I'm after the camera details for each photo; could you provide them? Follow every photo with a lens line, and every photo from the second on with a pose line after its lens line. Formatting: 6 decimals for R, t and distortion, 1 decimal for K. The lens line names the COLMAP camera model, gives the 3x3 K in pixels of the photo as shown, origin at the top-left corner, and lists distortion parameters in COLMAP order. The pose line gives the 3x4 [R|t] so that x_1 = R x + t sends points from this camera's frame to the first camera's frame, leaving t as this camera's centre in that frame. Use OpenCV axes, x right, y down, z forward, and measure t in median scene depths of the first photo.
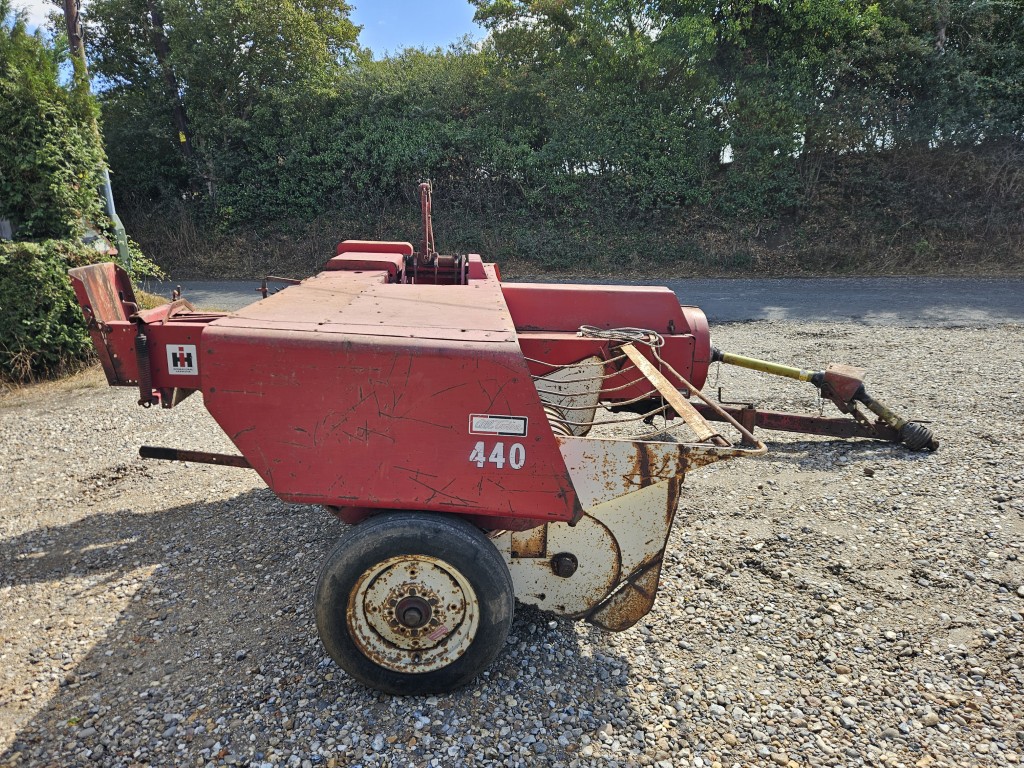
lens RADIAL K [[689.4, 0, 495.0], [0, 689.4, 374.6], [0, 0, 1]] dist [0.066492, -0.051962]
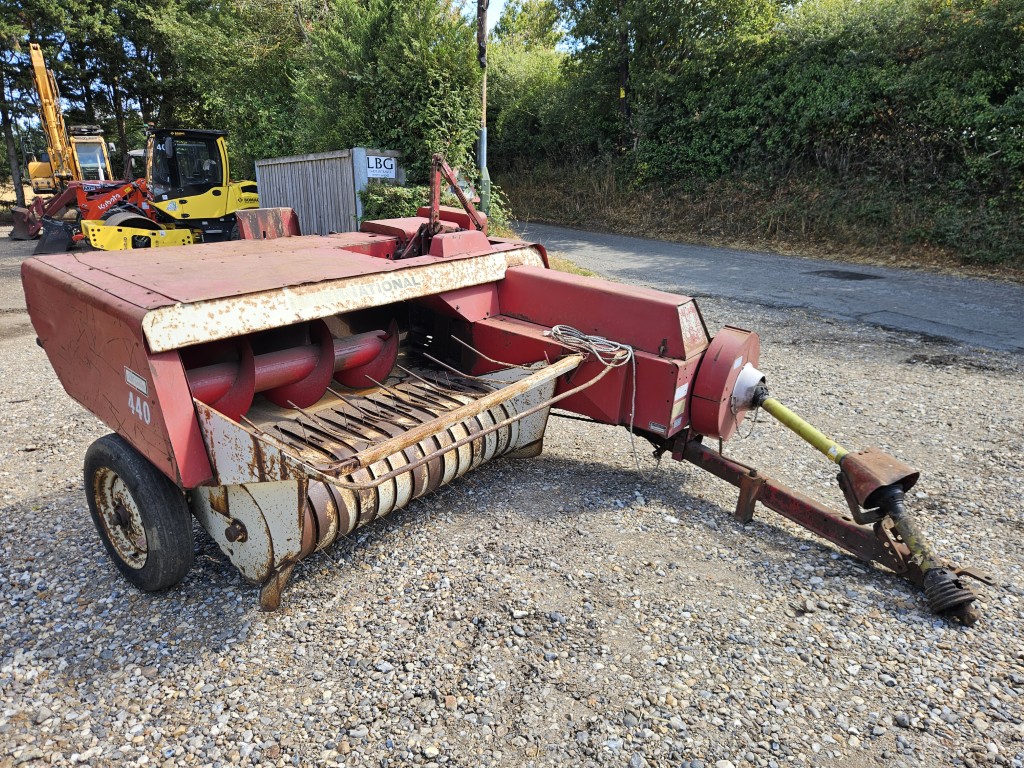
lens RADIAL K [[689.4, 0, 508.6], [0, 689.4, 392.1], [0, 0, 1]] dist [0.066492, -0.051962]
pose [[0.769351, 0.243565, -0.590571, 0.169412], [-0.192772, 0.969884, 0.148874, -0.028985], [0.609046, -0.000691, 0.793134, 0.068626]]
